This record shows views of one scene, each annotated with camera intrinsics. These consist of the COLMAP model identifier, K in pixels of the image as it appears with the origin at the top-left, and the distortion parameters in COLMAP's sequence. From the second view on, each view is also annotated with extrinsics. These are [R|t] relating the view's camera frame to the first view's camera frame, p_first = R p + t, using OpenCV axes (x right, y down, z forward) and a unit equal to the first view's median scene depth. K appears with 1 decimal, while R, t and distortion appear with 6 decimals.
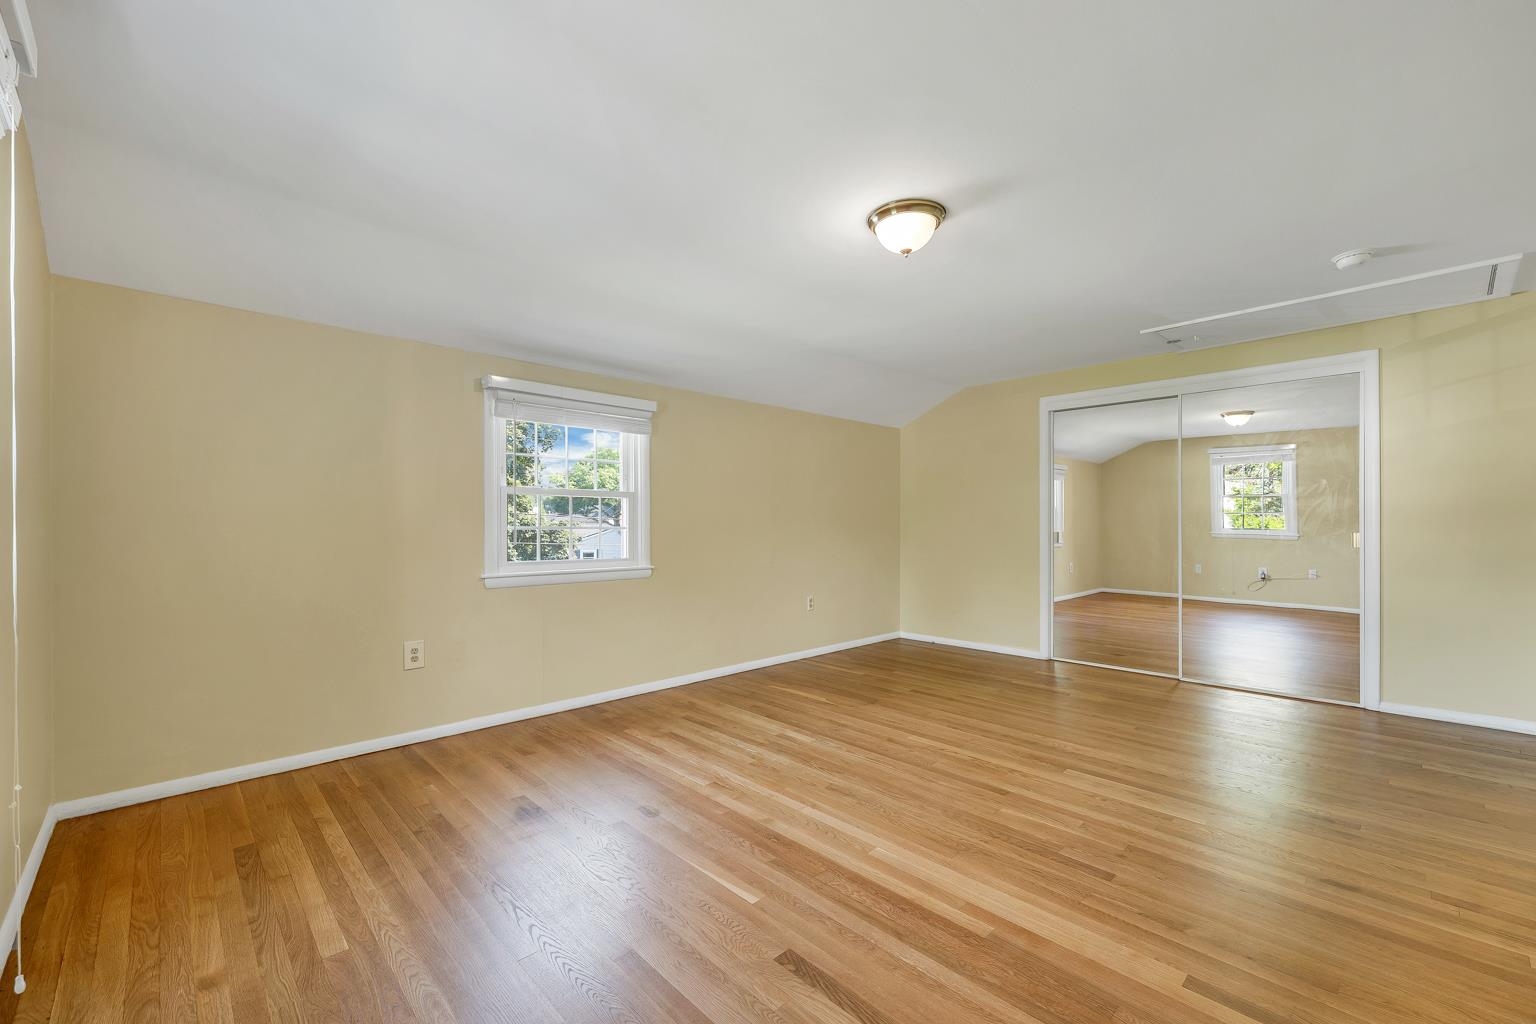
lens RADIAL K [[645.5, 0, 770.6], [0, 645.5, 519.7], [0, 0, 1]] dist [-0.002571, -0.000146]
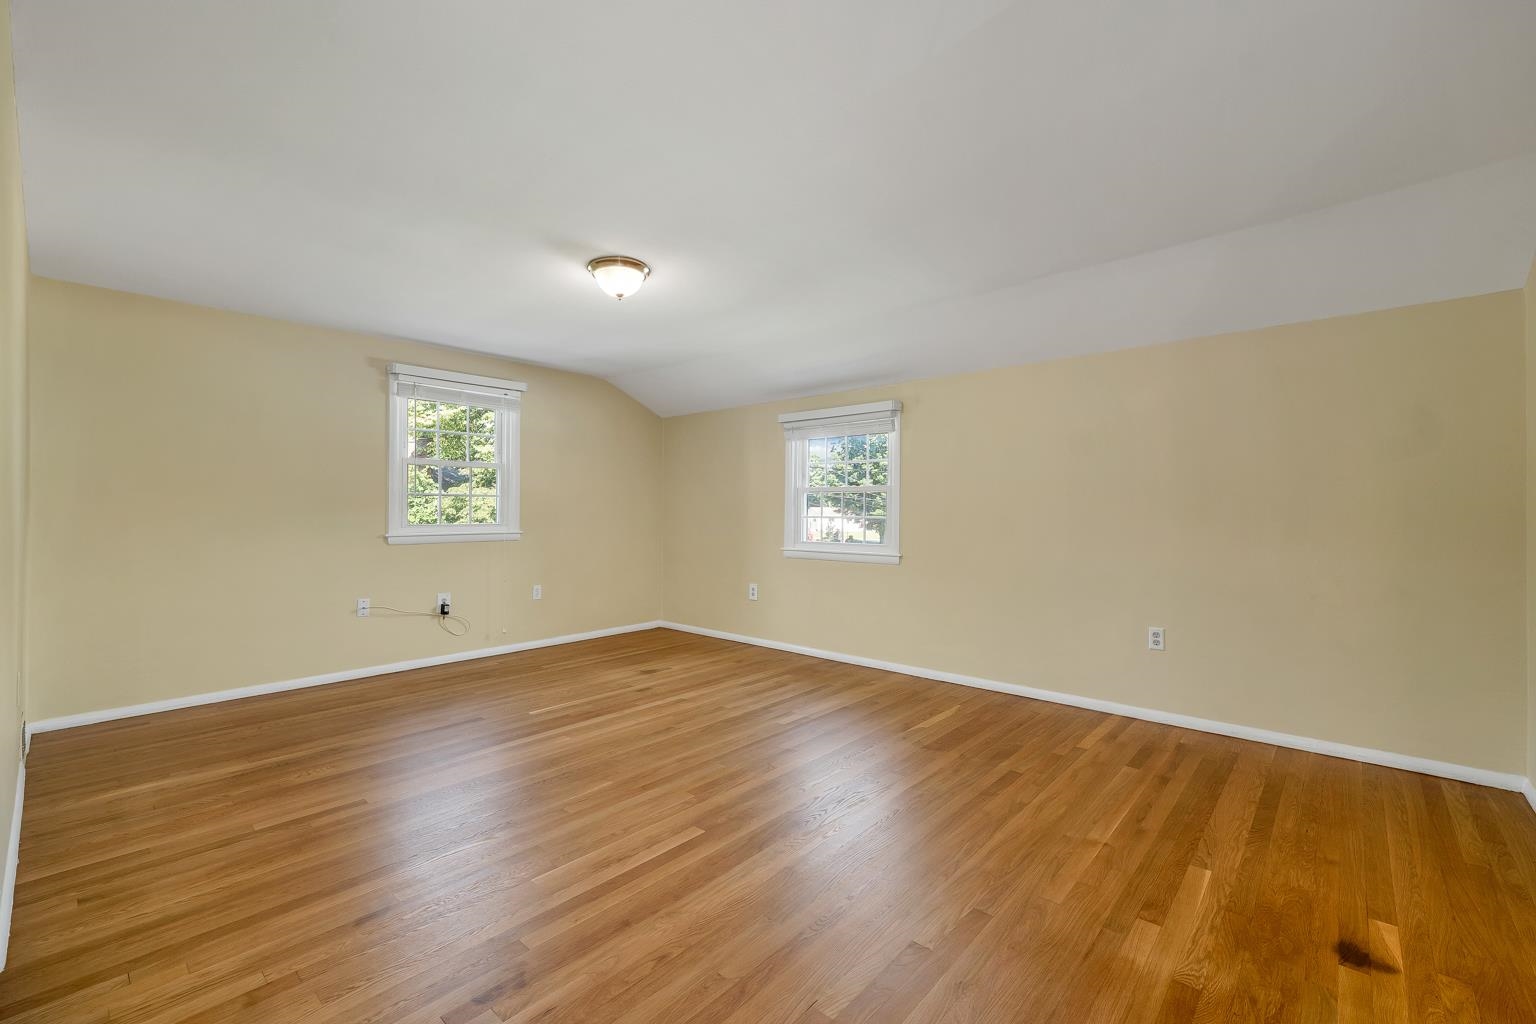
lens RADIAL K [[645.5, 0, 770.8], [0, 645.5, 505.7], [0, 0, 1]] dist [-0.002571, -0.000146]
pose [[0.080087, 0.007564, -0.996759, 1.026926], [0.007123, 0.999941, 0.008161, -0.029242], [0.996762, -0.007754, 0.080028, 0.809245]]
